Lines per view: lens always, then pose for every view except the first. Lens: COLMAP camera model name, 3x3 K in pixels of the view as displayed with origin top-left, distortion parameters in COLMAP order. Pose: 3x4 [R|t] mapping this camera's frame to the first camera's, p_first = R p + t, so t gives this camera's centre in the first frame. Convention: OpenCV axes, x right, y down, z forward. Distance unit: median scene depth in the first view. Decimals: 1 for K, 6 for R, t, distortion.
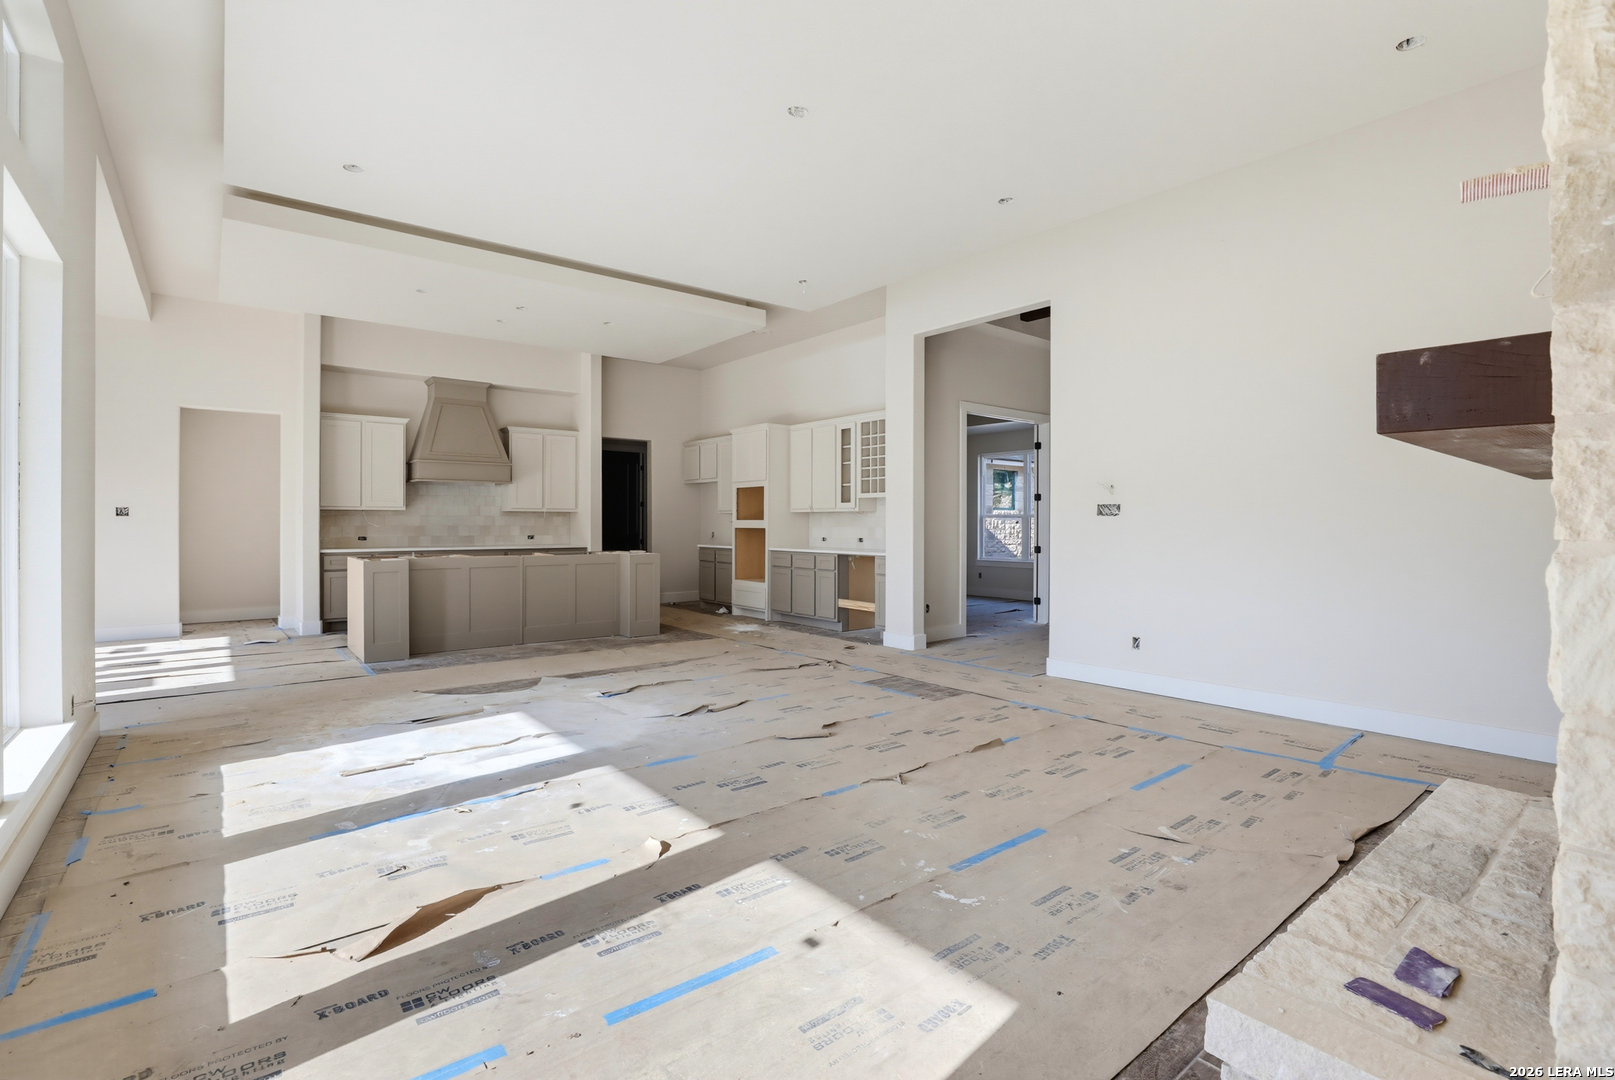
lens RADIAL K [[747.6, 0, 807.3], [0, 747.6, 523.7], [0, 0, 1]] dist [-0.000594, -0.000049]
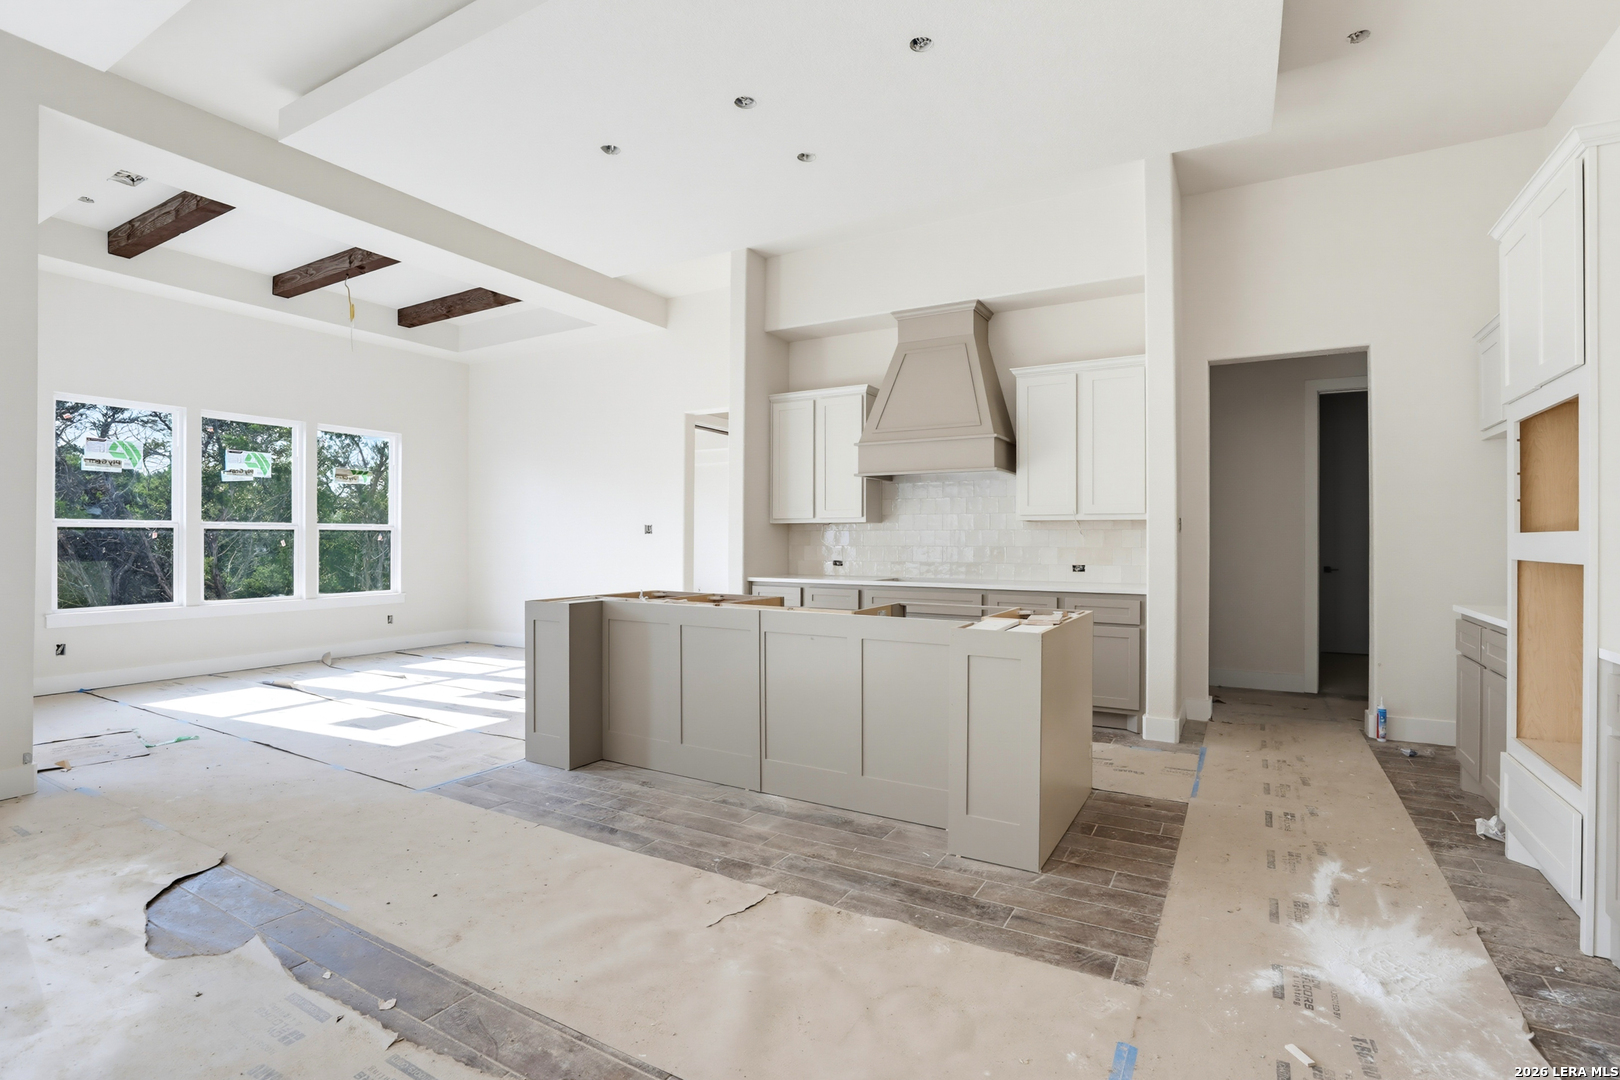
lens RADIAL K [[788.9, 0, 810.0], [0, 788.9, 540.0], [0, 0, 1]] dist [-0.001586, -0.000215]
pose [[0.396477, -0.000694, -0.918044, 0.083830], [-0.000604, 0.999999, -0.001016, -0.001774], [0.918044, 0.000958, 0.396477, 0.654305]]
